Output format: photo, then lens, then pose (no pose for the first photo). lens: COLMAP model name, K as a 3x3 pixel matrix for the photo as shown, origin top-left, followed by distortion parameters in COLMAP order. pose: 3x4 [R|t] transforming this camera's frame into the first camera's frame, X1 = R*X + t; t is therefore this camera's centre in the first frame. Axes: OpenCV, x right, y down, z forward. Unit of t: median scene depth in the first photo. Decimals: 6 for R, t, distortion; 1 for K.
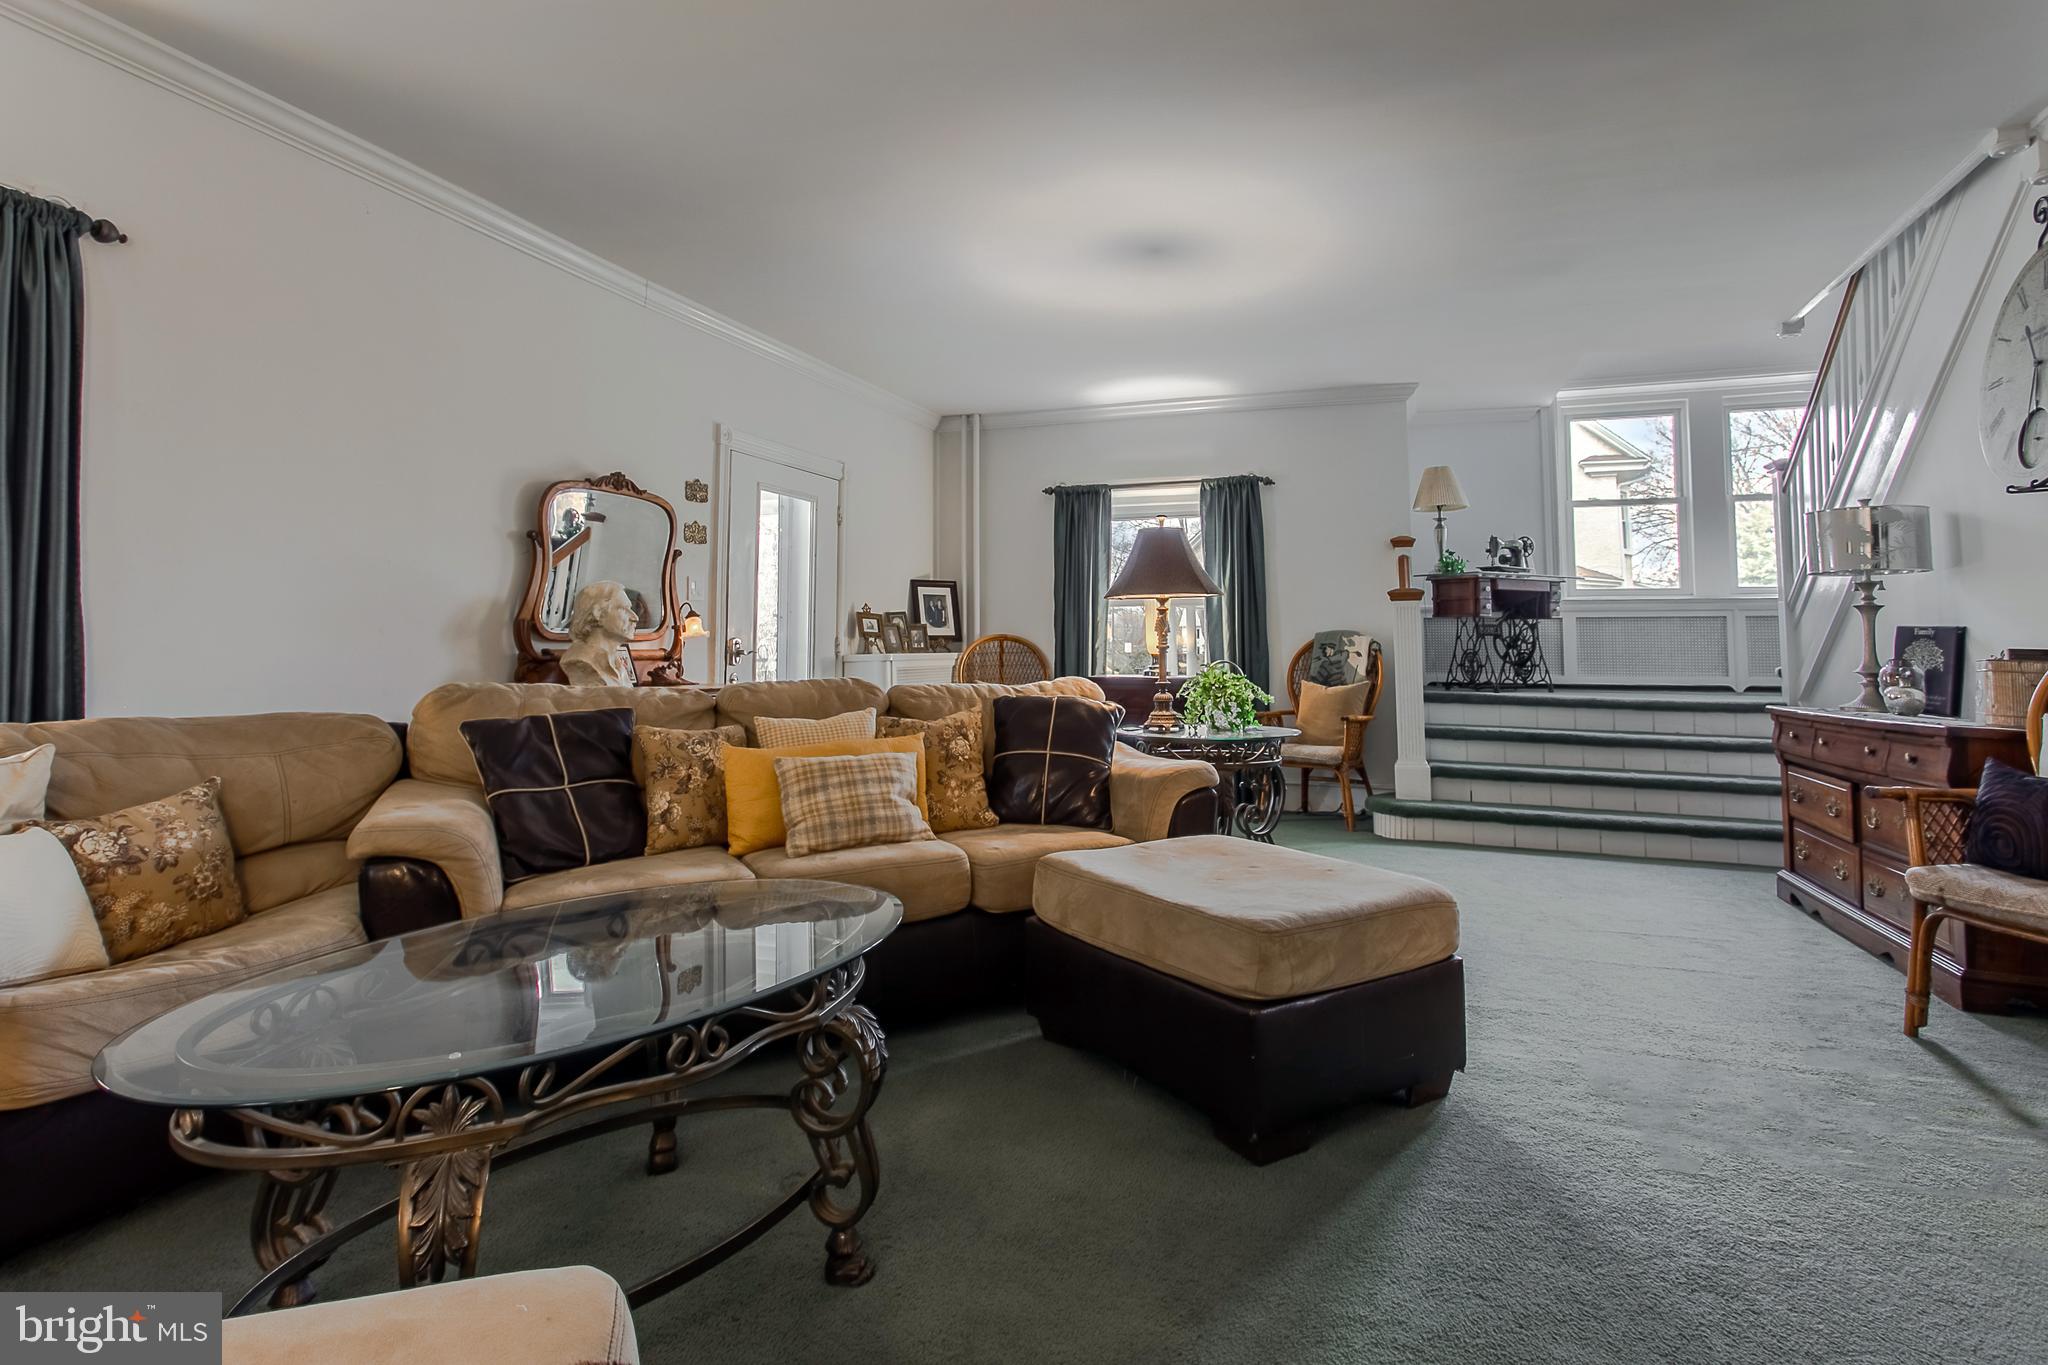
lens RADIAL K [[989.8, 0, 1023.9], [0, 989.8, 569.7], [0, 0, 1]] dist [-0.001001, -0.000155]
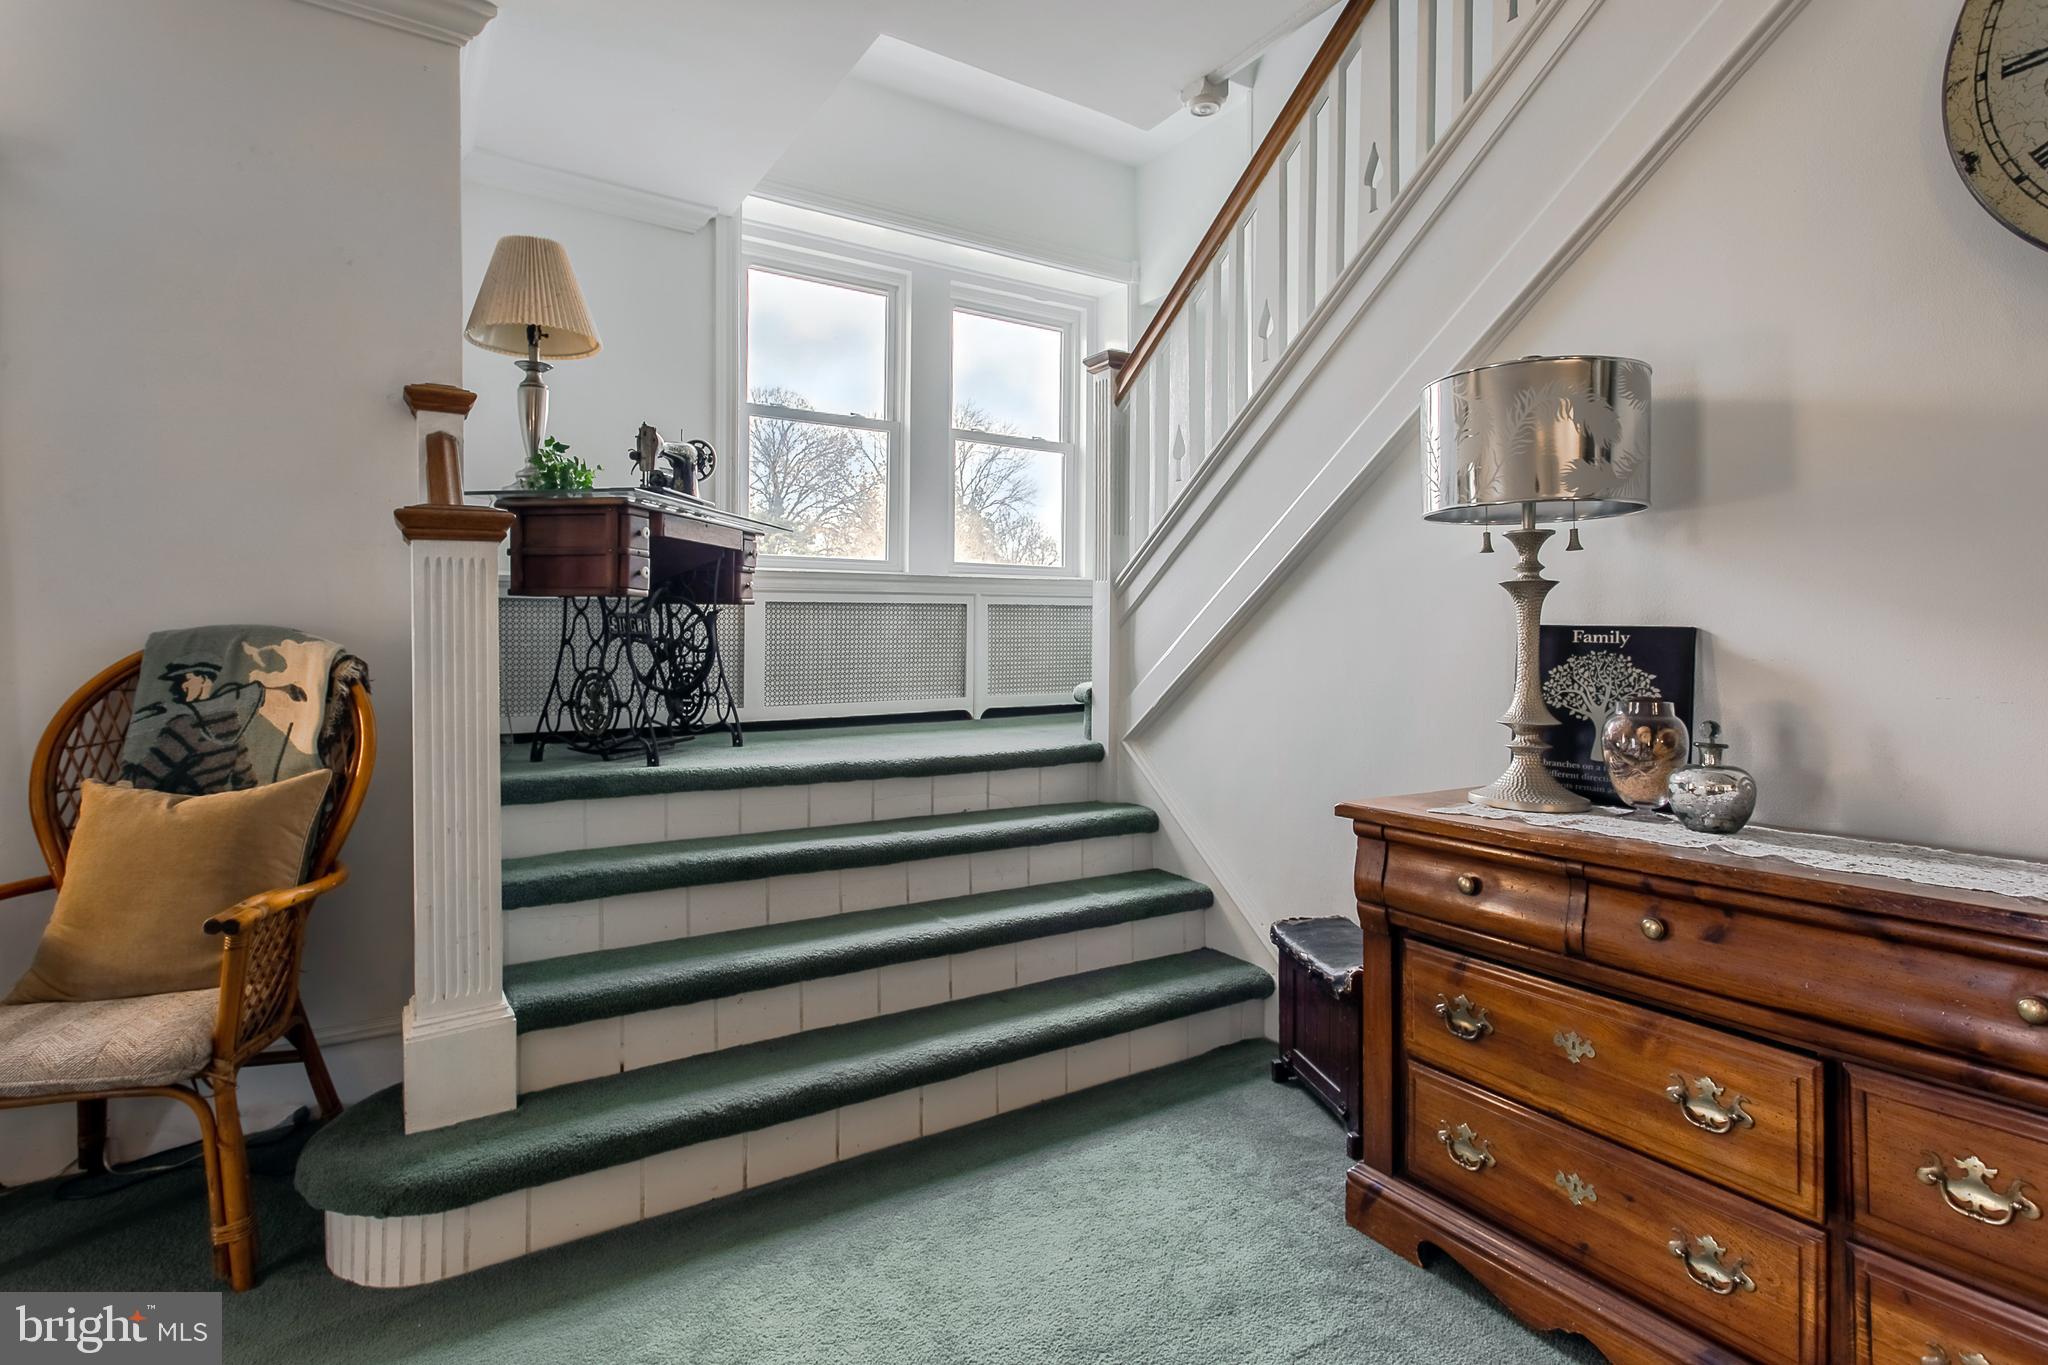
lens RADIAL K [[993.9, 0, 1028.5], [0, 993.9, 629.4], [0, 0, 1]] dist [-0.000517, -0.000441]
pose [[0.603781, -0.001203, 0.797149, 0.211355], [-0.054900, 0.997562, 0.043088, 0.032951], [-0.795257, -0.069779, 0.602243, 0.574630]]
